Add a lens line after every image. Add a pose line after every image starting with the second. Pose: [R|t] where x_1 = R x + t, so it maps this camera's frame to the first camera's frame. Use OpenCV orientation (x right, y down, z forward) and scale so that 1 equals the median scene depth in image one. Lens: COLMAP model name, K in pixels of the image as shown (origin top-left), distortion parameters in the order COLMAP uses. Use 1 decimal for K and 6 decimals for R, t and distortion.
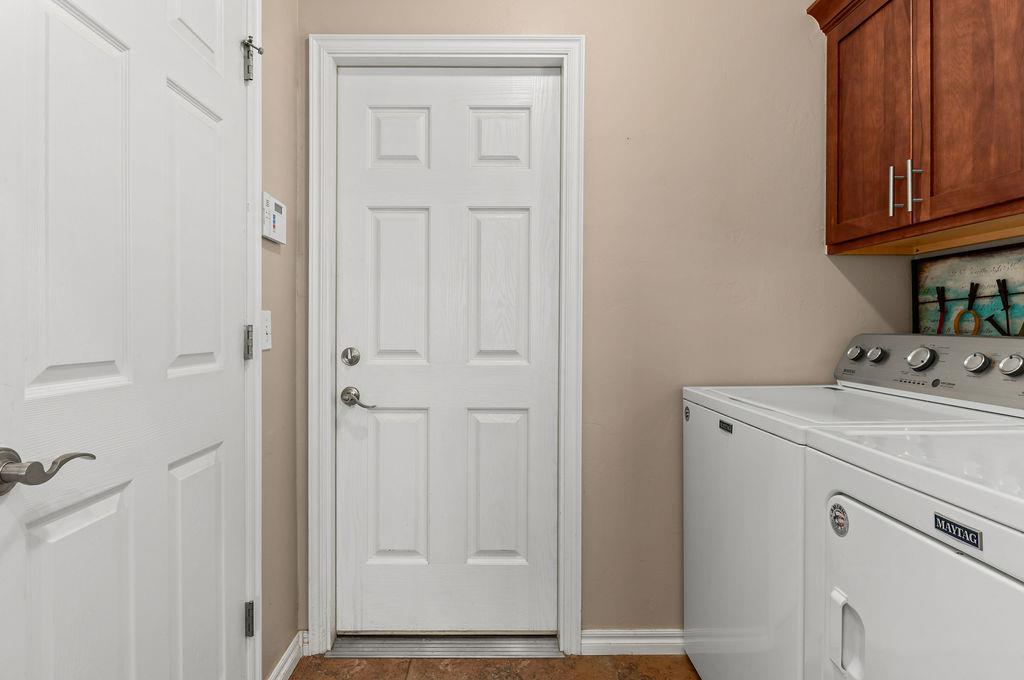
lens RADIAL K [[497.4, 0, 505.2], [0, 497.4, 335.0], [0, 0, 1]] dist [0.000567, -0.002125]
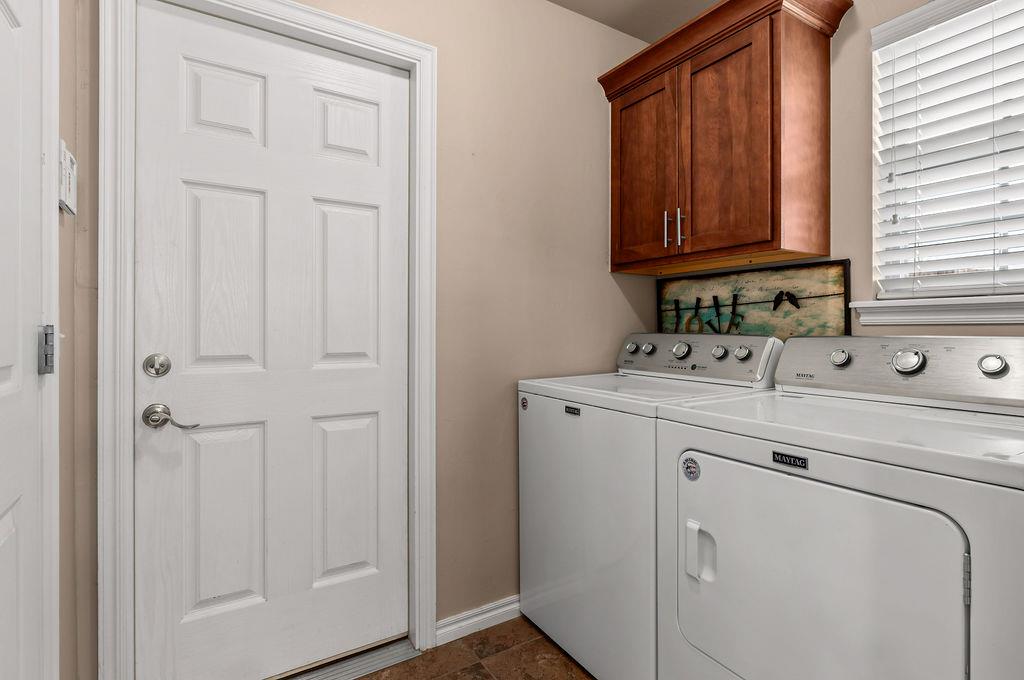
lens RADIAL K [[497.4, 0, 453.8], [0, 497.4, 334.7], [0, 0, 1]] dist [0.000567, -0.002125]
pose [[0.862300, -0.006347, 0.506358, -0.347343], [0.009320, 0.999951, -0.003338, 0.001388], [-0.506312, 0.007598, 0.862317, 0.092067]]
